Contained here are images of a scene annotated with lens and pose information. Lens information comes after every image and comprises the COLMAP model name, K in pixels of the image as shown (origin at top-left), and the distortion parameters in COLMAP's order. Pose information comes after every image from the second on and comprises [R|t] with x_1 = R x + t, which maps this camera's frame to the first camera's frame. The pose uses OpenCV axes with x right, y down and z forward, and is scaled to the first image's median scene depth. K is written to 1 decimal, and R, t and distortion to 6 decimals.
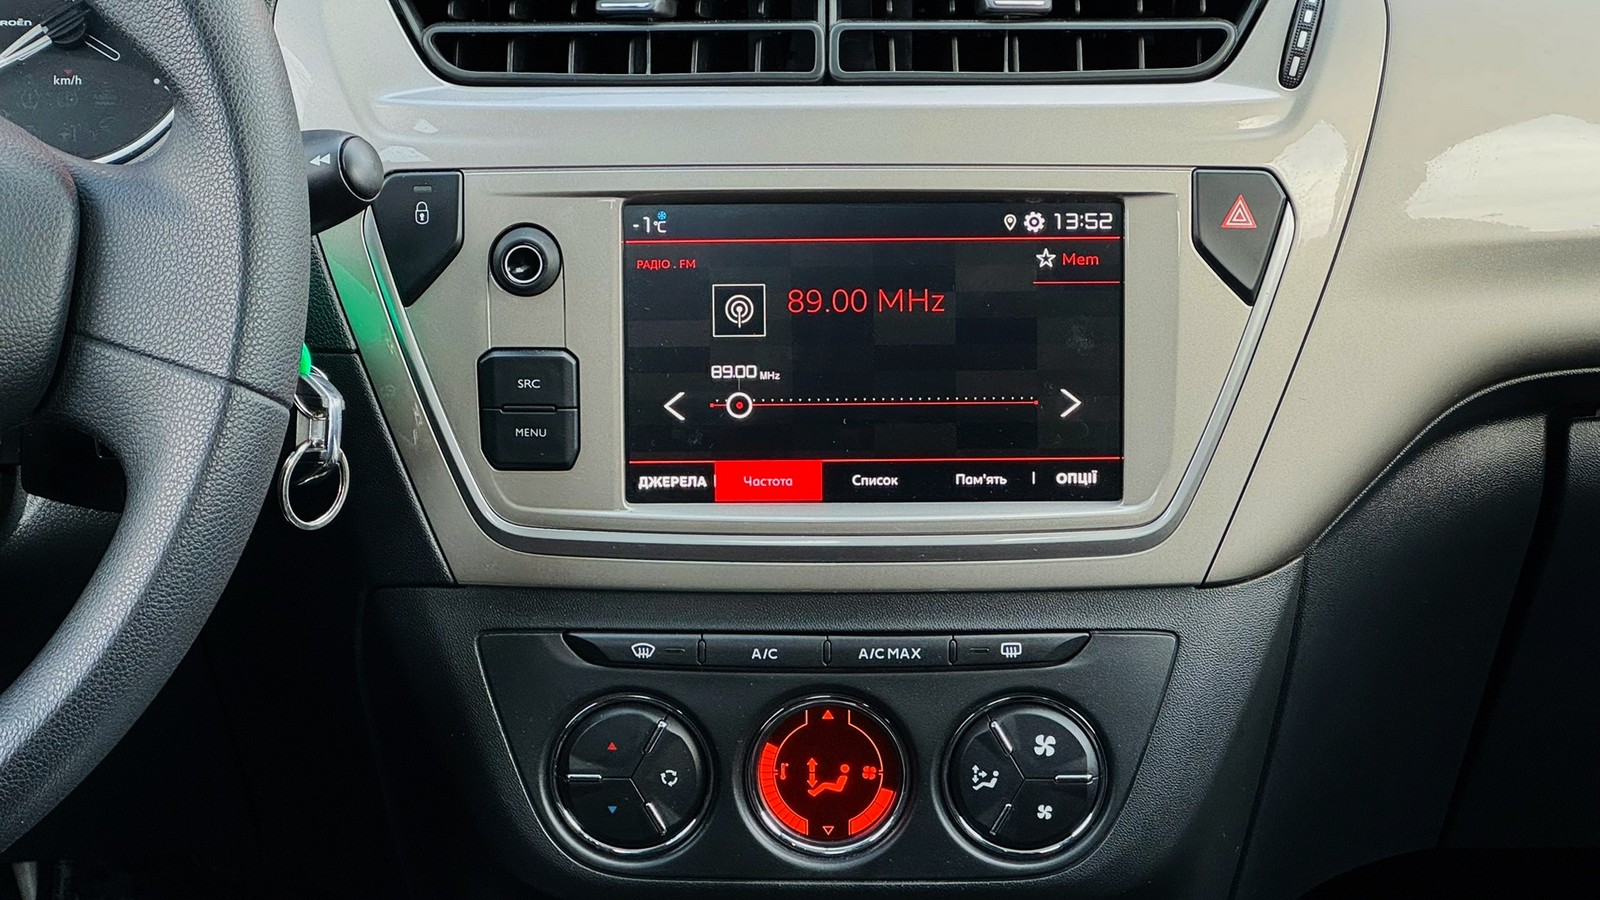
lens RADIAL K [[3802.0, 0, 800.0], [0, 3802.0, 450.0], [0, 0, 1]] dist [0.005834, 3.805951]
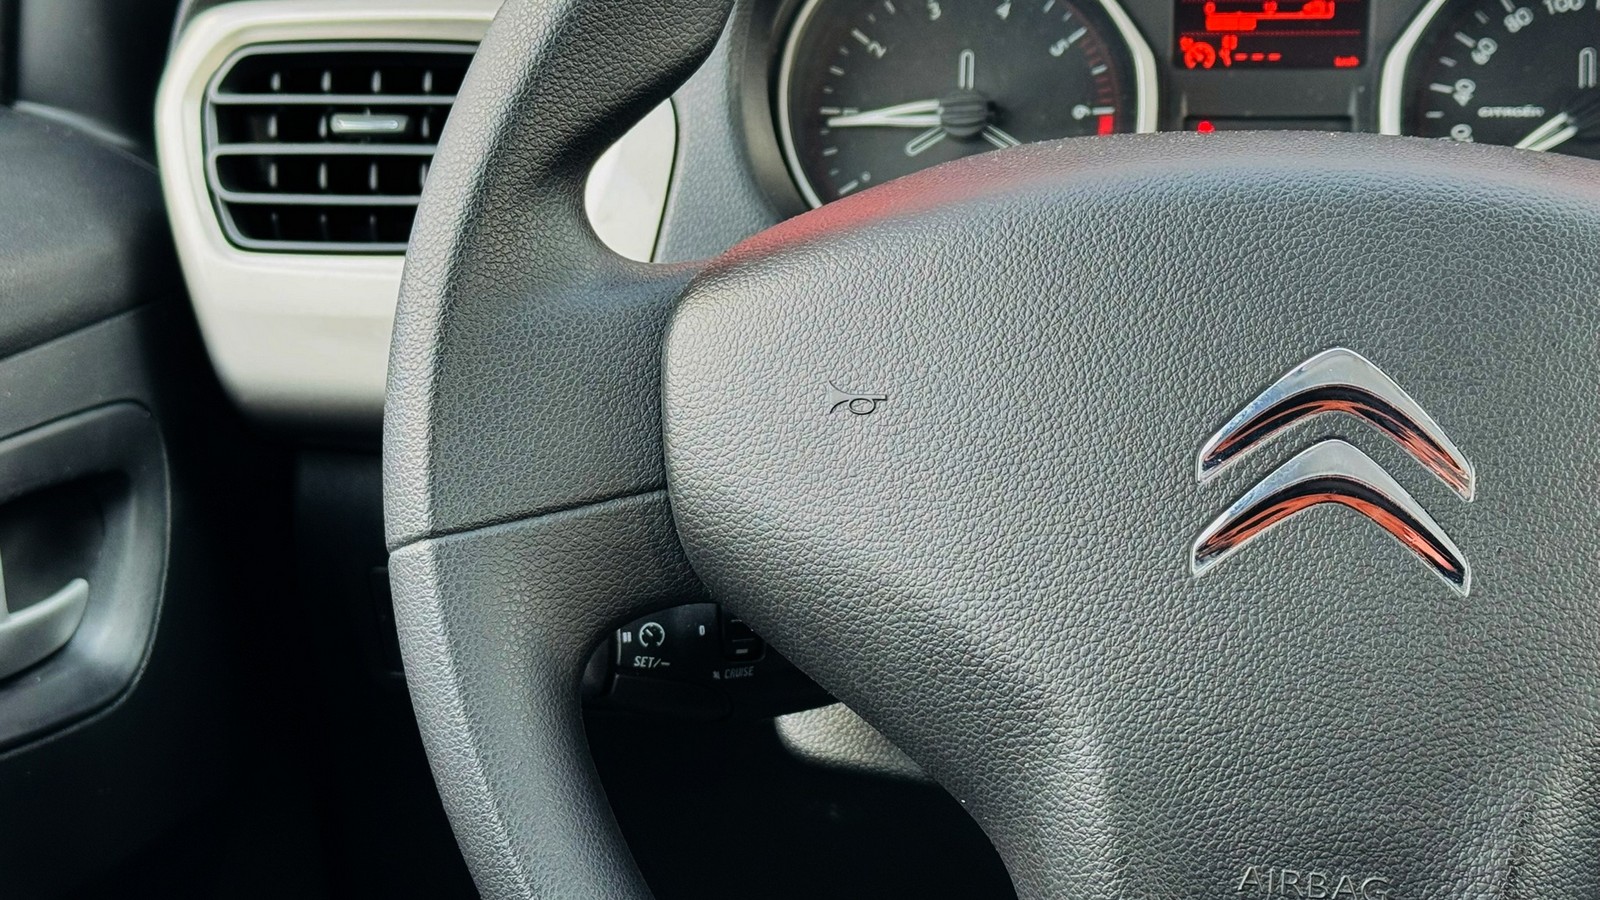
lens RADIAL K [[2566.5, 0, 800.0], [0, 2566.5, 450.0], [0, 0, 1]] dist [0.135635, -0.131717]
pose [[0.988526, 0.034109, -0.147149, -0.343331], [-0.027666, 0.998576, 0.045611, -0.071241], [0.148495, -0.041016, 0.988062, 0.493261]]
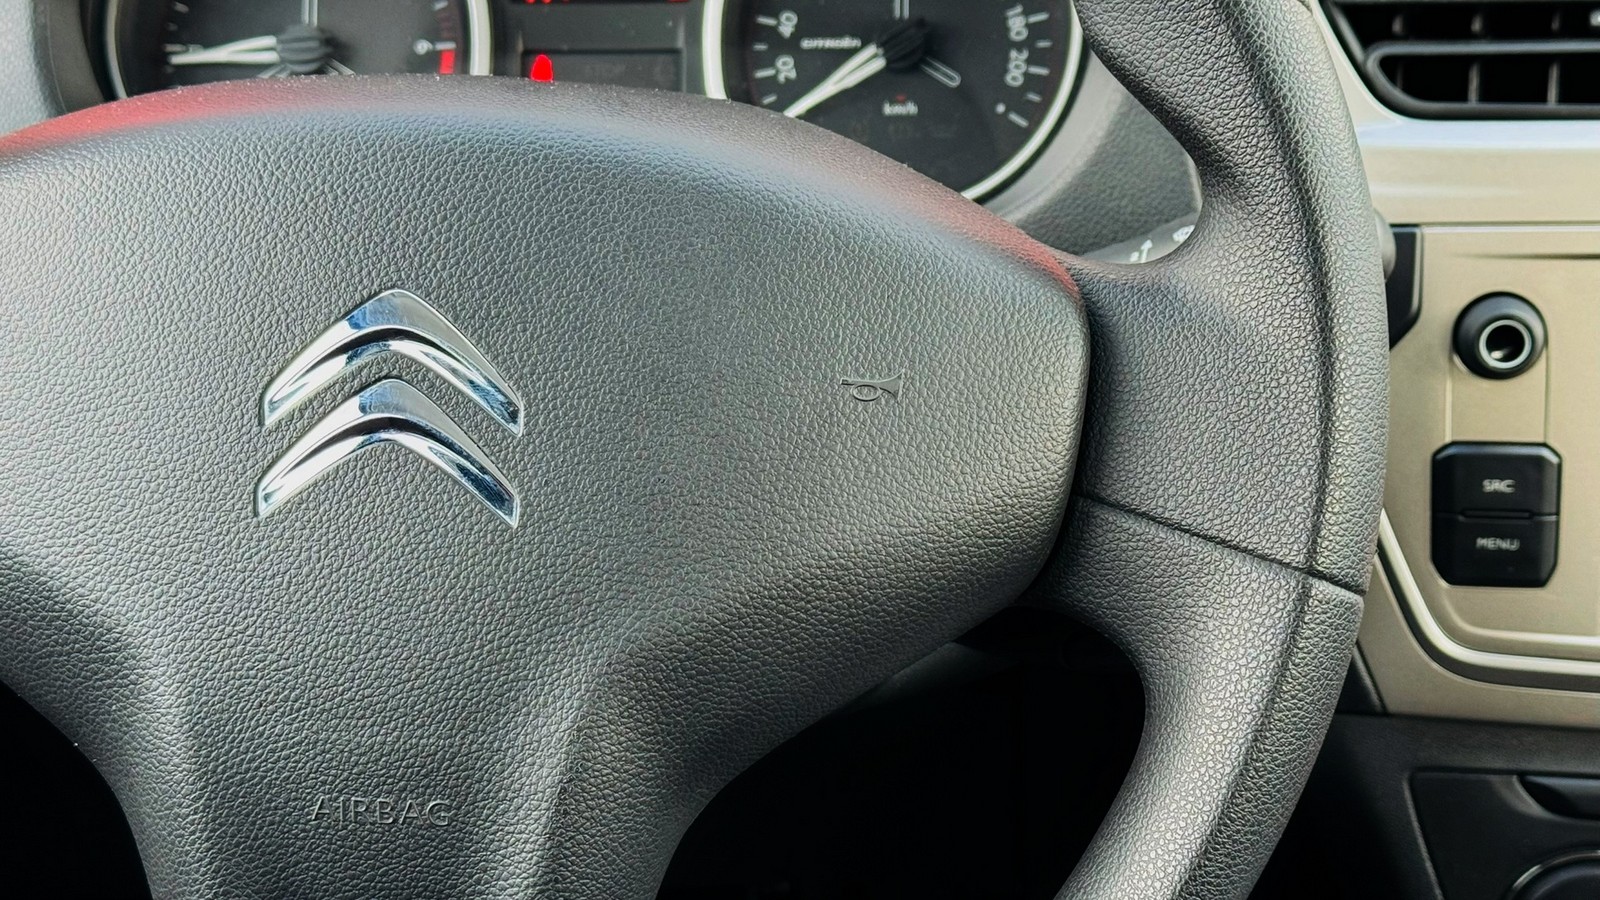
lens RADIAL K [[2566.5, 0, 800.0], [0, 2566.5, 450.0], [0, 0, 1]] dist [0.135635, -0.131717]
pose [[0.996704, 0.009916, -0.080519, -0.204912], [-0.003724, 0.997047, 0.076700, -0.078239], [0.081041, -0.076148, 0.993798, 0.498490]]
